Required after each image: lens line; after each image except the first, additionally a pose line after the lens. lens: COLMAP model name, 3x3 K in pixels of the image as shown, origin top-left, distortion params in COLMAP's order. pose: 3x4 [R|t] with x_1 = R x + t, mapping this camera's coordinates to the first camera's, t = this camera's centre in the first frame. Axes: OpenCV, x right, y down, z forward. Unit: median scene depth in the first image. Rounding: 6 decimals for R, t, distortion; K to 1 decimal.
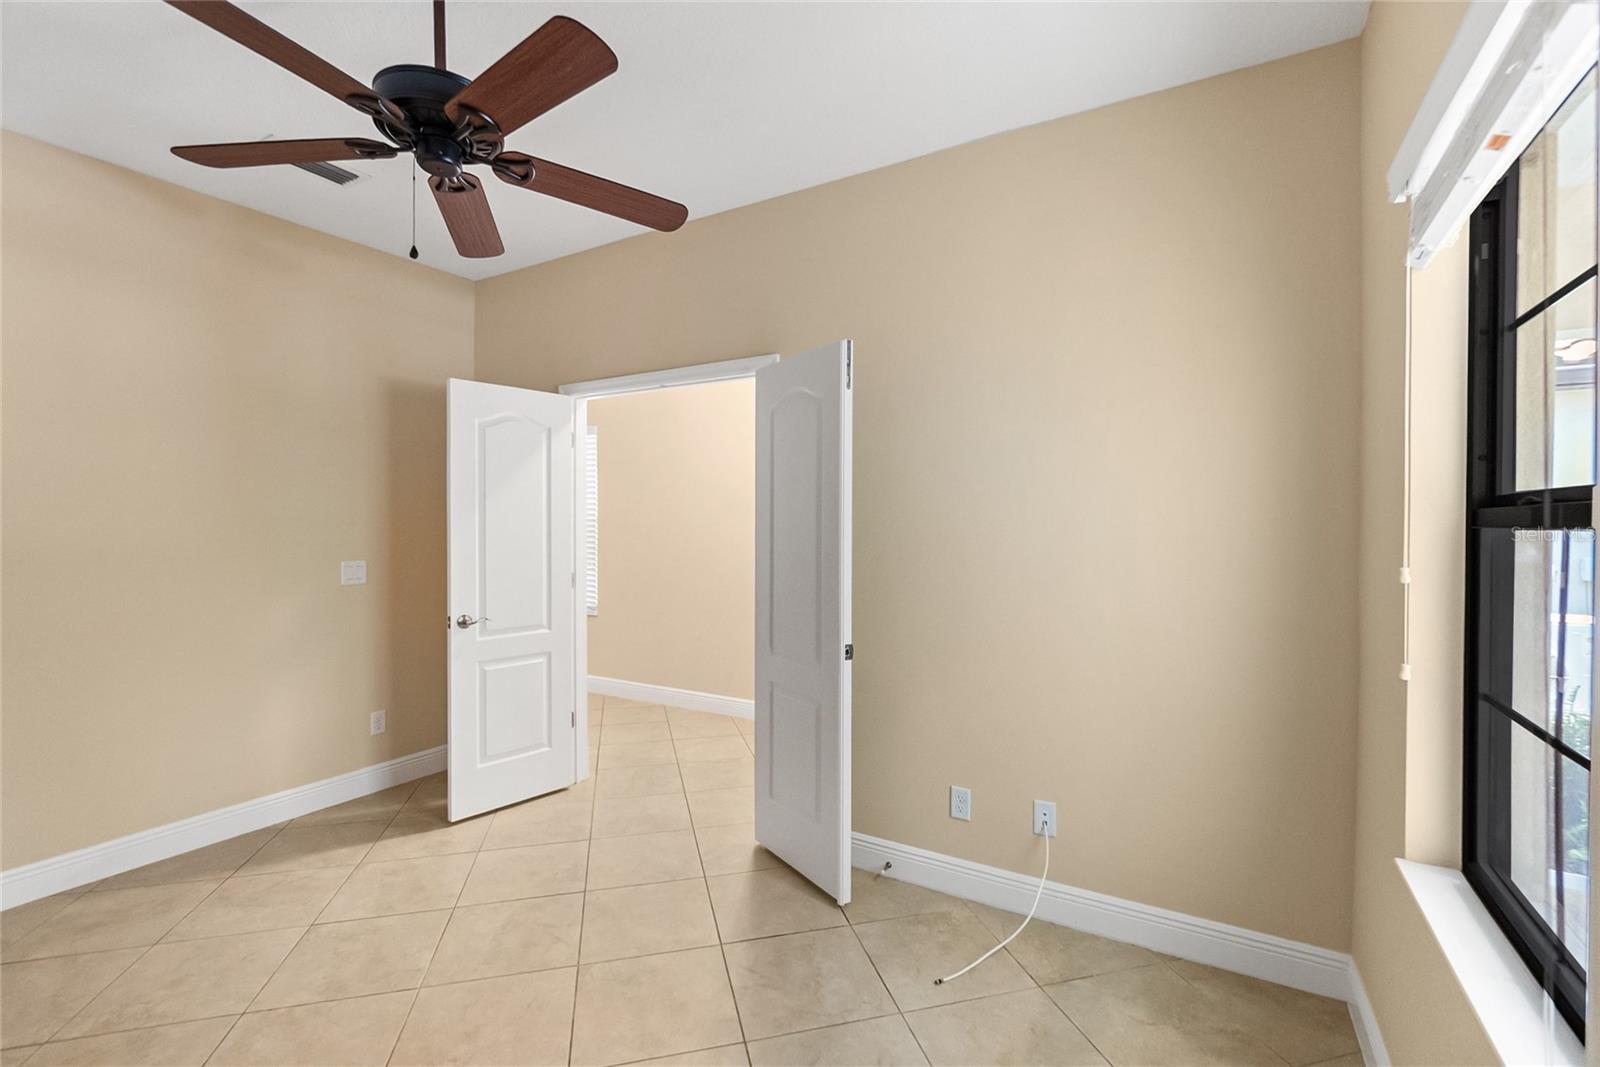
lens RADIAL K [[709.2, 0, 809.4], [0, 709.2, 531.2], [0, 0, 1]] dist [-0.003334, -0.000226]
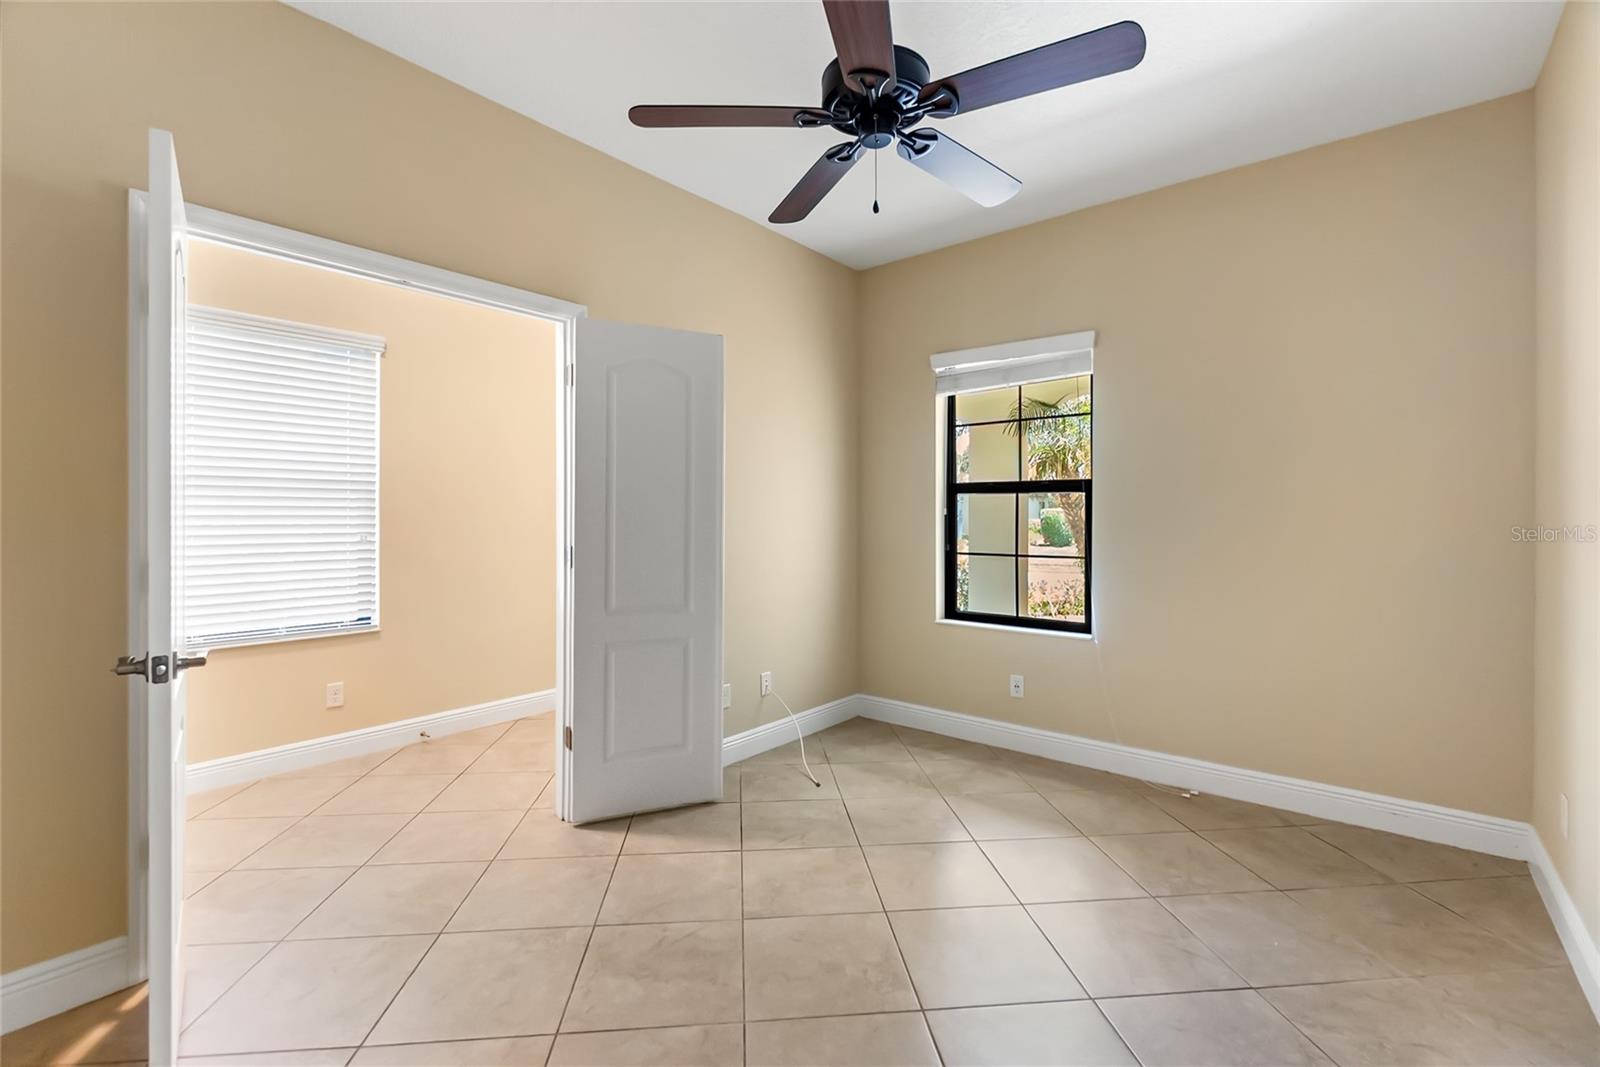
lens RADIAL K [[709.2, 0, 806.1], [0, 709.2, 520.2], [0, 0, 1]] dist [-0.003334, -0.000226]
pose [[0.160546, -0.015621, 0.986905, -1.177992], [0.007454, 0.999865, 0.014613, 0.033576], [-0.987000, 0.005011, 0.160641, 0.684851]]
